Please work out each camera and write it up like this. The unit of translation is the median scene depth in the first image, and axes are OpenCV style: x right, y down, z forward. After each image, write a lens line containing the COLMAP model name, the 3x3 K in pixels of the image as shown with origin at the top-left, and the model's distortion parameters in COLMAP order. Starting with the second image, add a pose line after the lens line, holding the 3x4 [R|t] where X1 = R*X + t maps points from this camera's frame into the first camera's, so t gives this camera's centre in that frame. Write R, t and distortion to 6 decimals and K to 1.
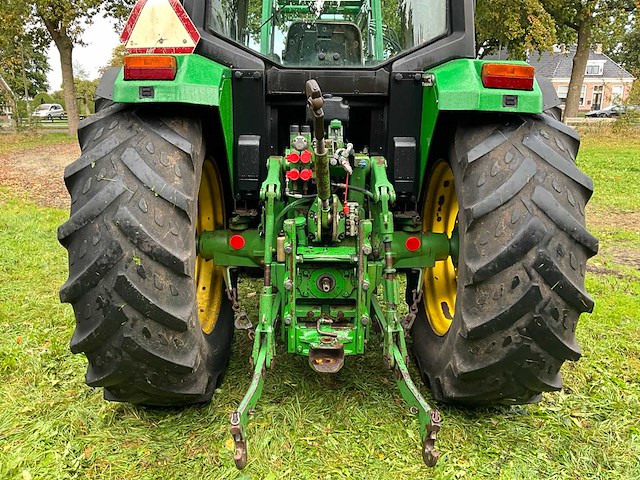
lens RADIAL K [[526.3, 0, 318.1], [0, 526.3, 239.5], [0, 0, 1]] dist [0.104112, -0.198945]
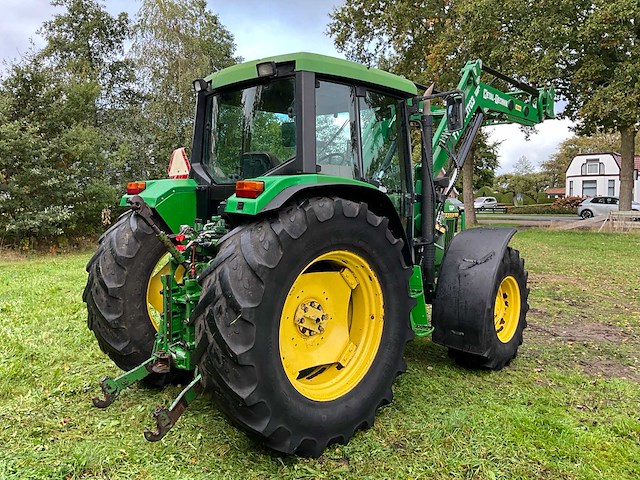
lens RADIAL K [[526.3, 0, 318.1], [0, 526.3, 239.5], [0, 0, 1]] dist [0.104112, -0.198945]
pose [[0.691539, 0.049148, -0.720665, 1.406906], [-0.168481, 0.981139, -0.094760, -0.063372], [0.702416, 0.186949, 0.686776, 0.160504]]
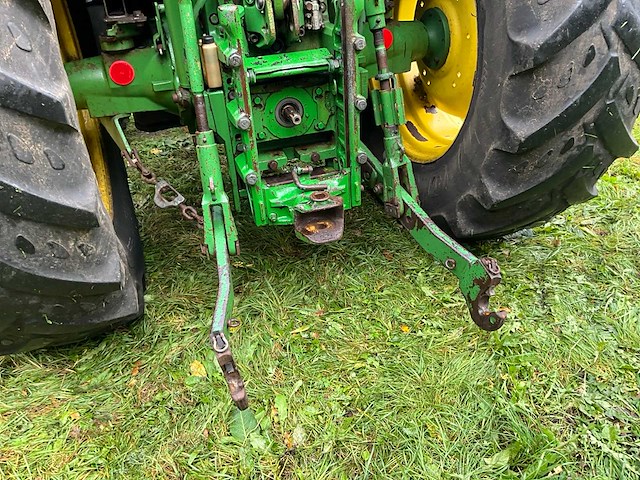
lens RADIAL K [[526.3, 0, 318.1], [0, 526.3, 239.5], [0, 0, 1]] dist [0.104112, -0.198945]
pose [[0.946865, -0.217495, 0.236944, -0.146141], [0.144431, 0.945768, 0.290967, 0.047299], [-0.287378, -0.241285, 0.926928, 0.358647]]
